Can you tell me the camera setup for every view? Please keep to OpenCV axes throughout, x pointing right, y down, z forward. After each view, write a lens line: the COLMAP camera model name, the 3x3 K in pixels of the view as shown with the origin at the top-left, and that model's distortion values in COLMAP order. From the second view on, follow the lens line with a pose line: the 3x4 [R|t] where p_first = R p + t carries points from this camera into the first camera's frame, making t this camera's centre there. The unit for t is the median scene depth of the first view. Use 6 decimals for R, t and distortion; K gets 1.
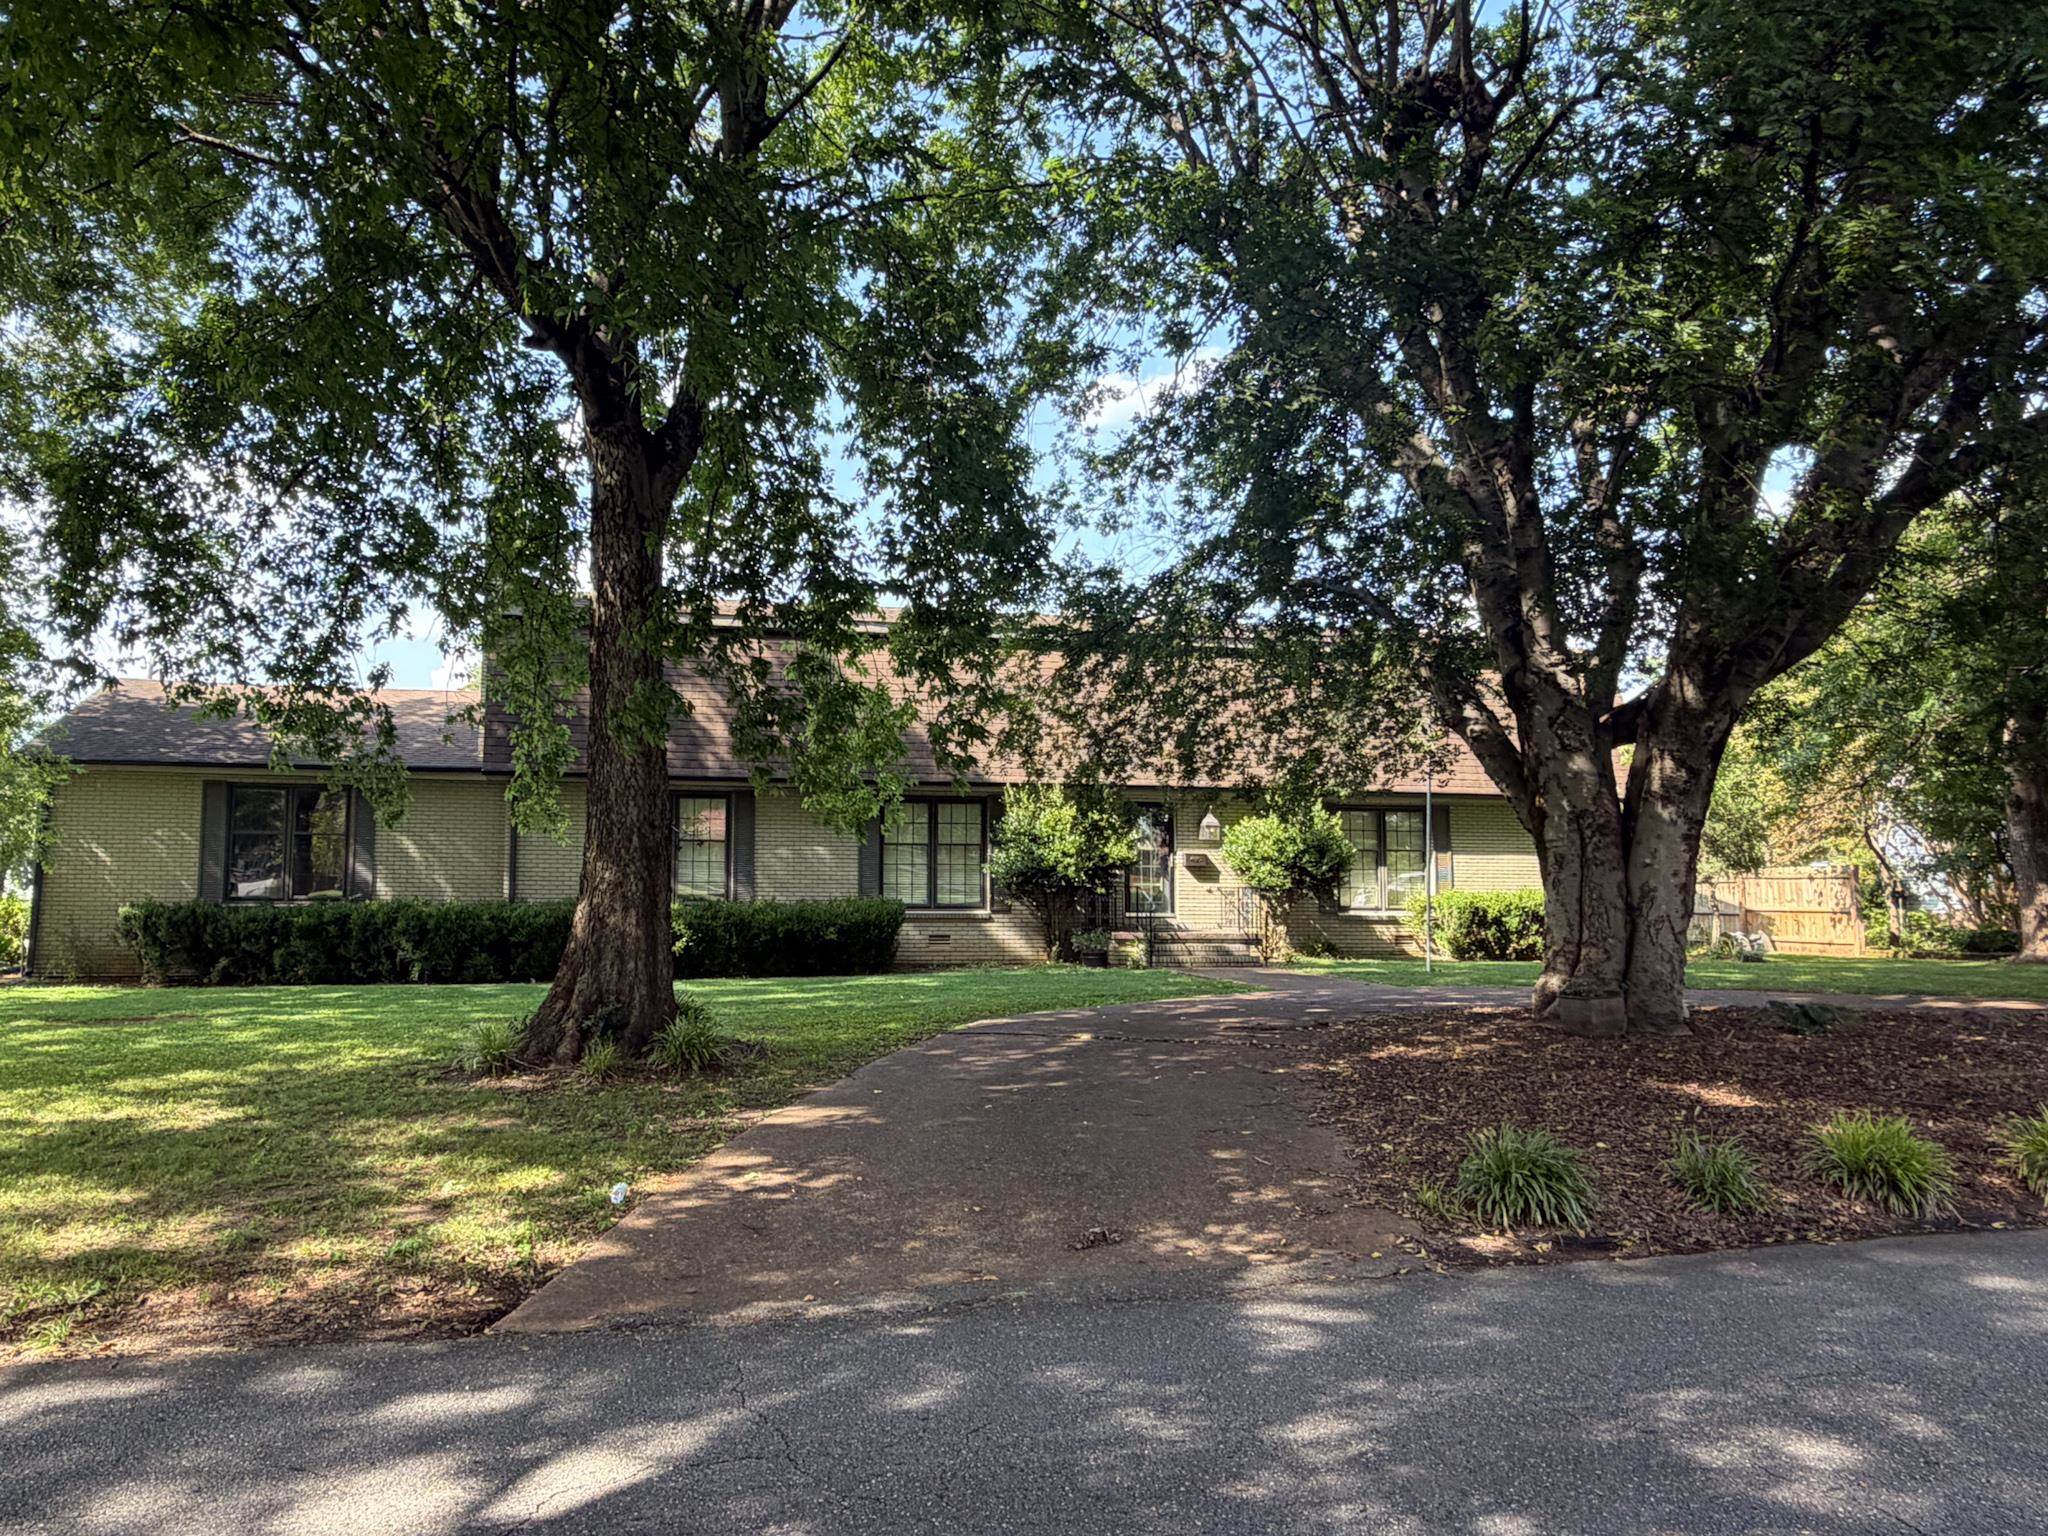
lens RADIAL K [[1537.2, 0, 1024.0], [0, 1537.2, 768.0], [0, 0, 1]] dist [0.000721, -0.002695]
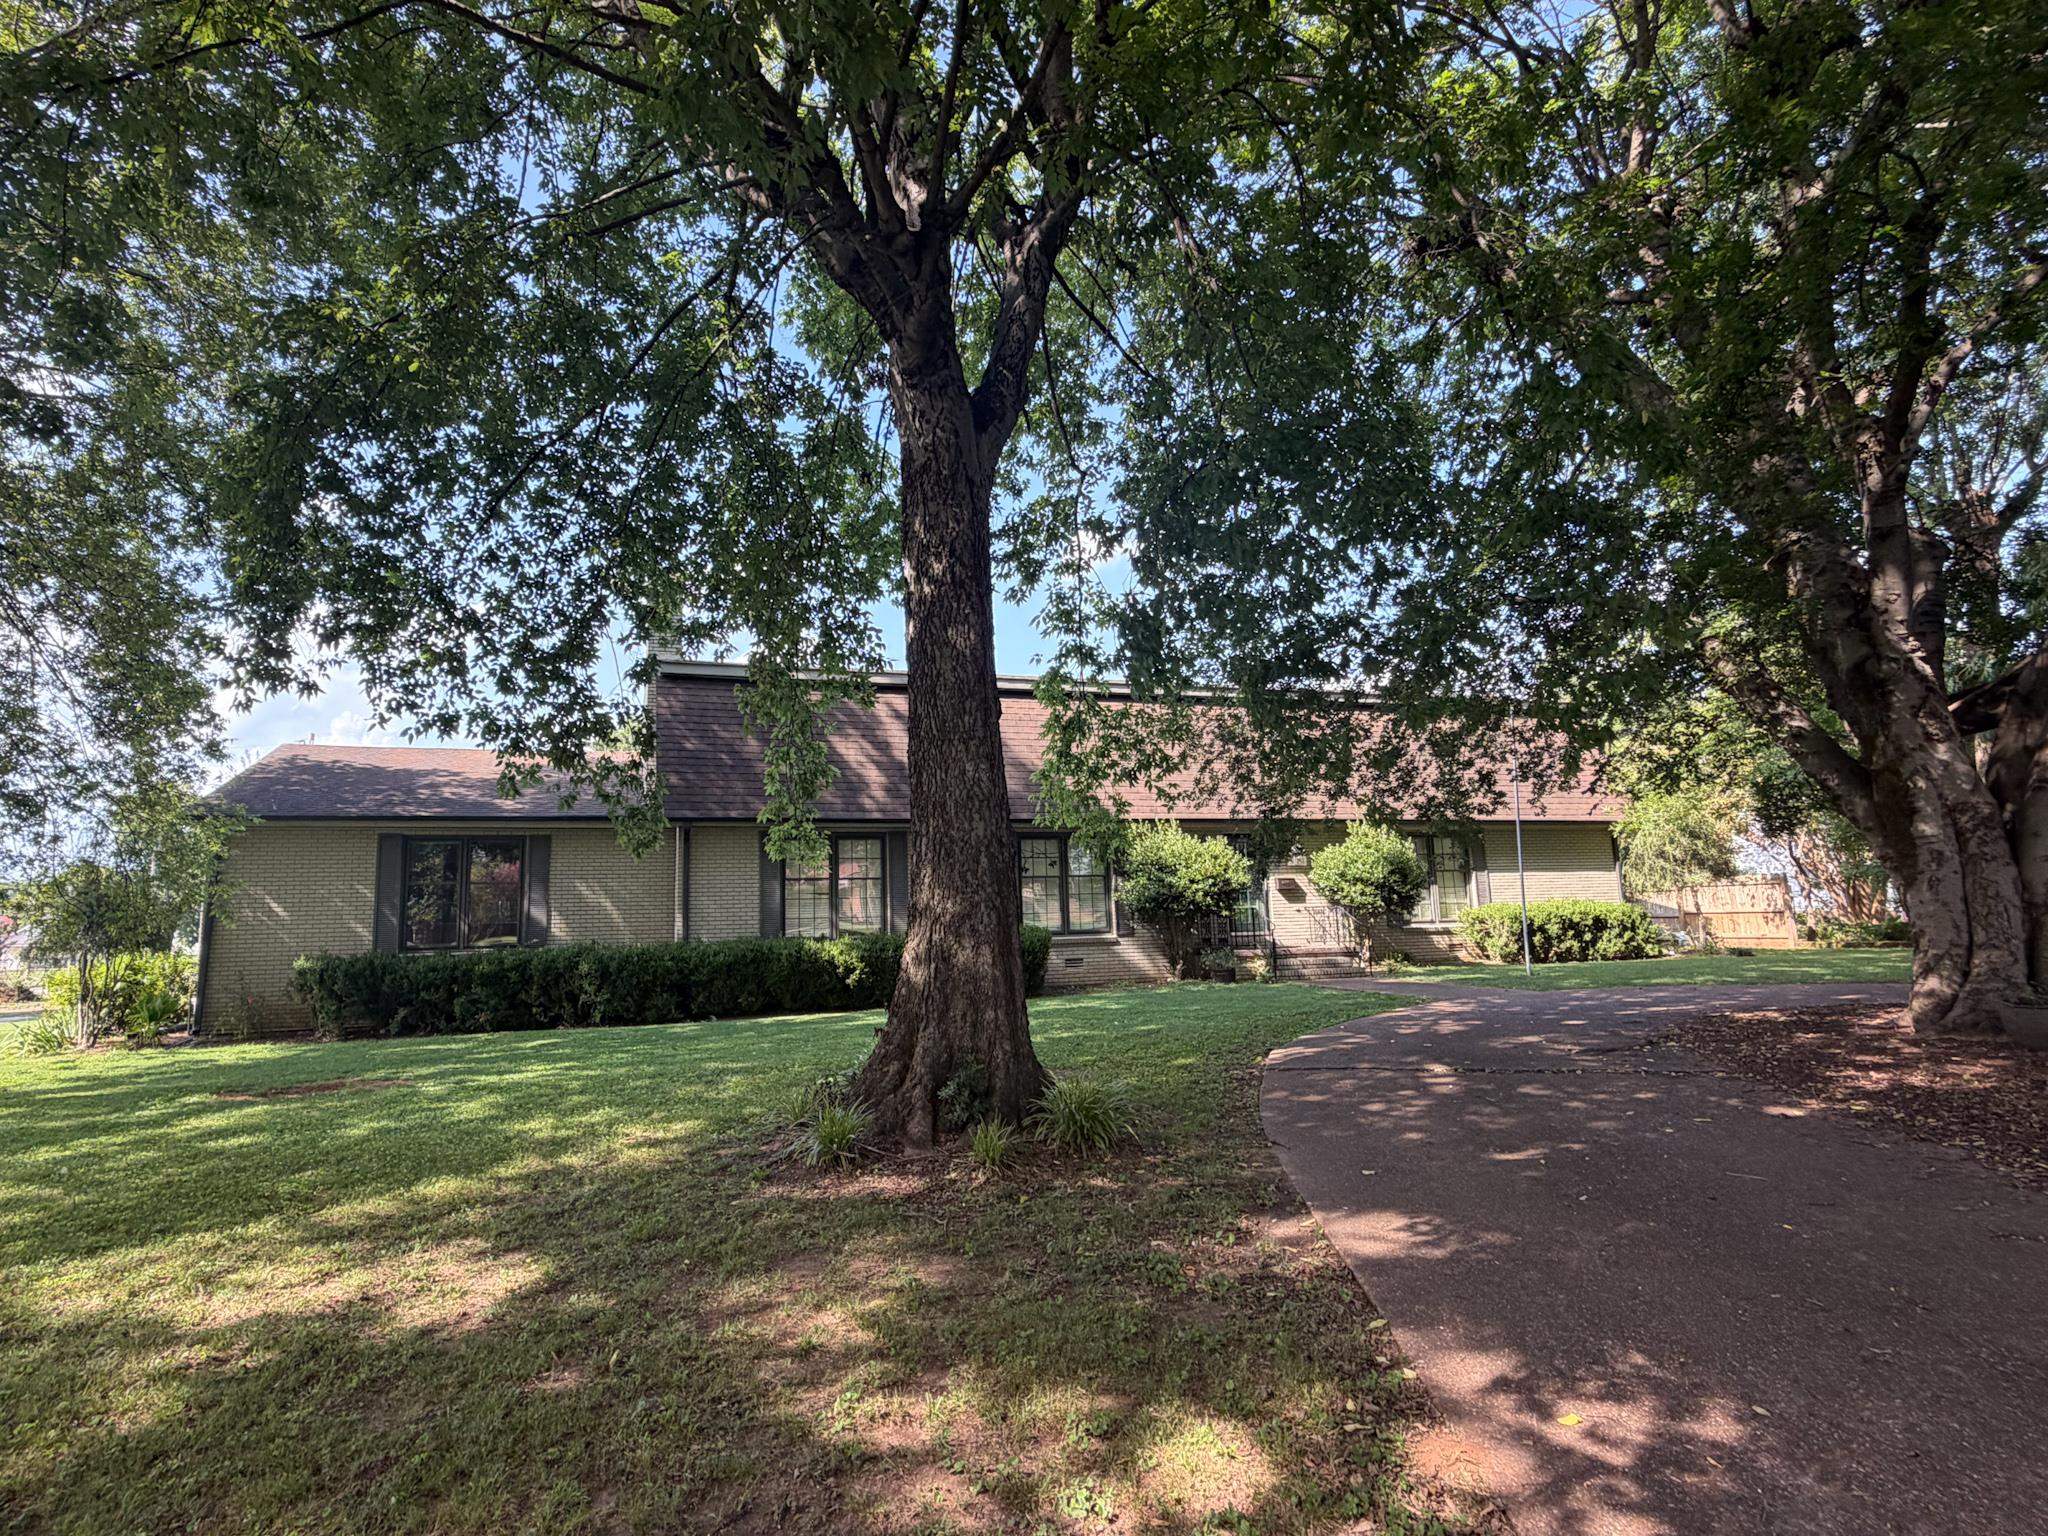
lens RADIAL K [[1068.7, 0, 1027.2], [0, 1068.7, 775.8], [0, 0, 1]] dist [-0.002236, -0.000686]
pose [[0.995920, -0.022163, 0.087475, -0.172590], [0.027043, 0.998120, -0.055008, 0.021591], [-0.086092, 0.057149, 0.994647, 0.263602]]
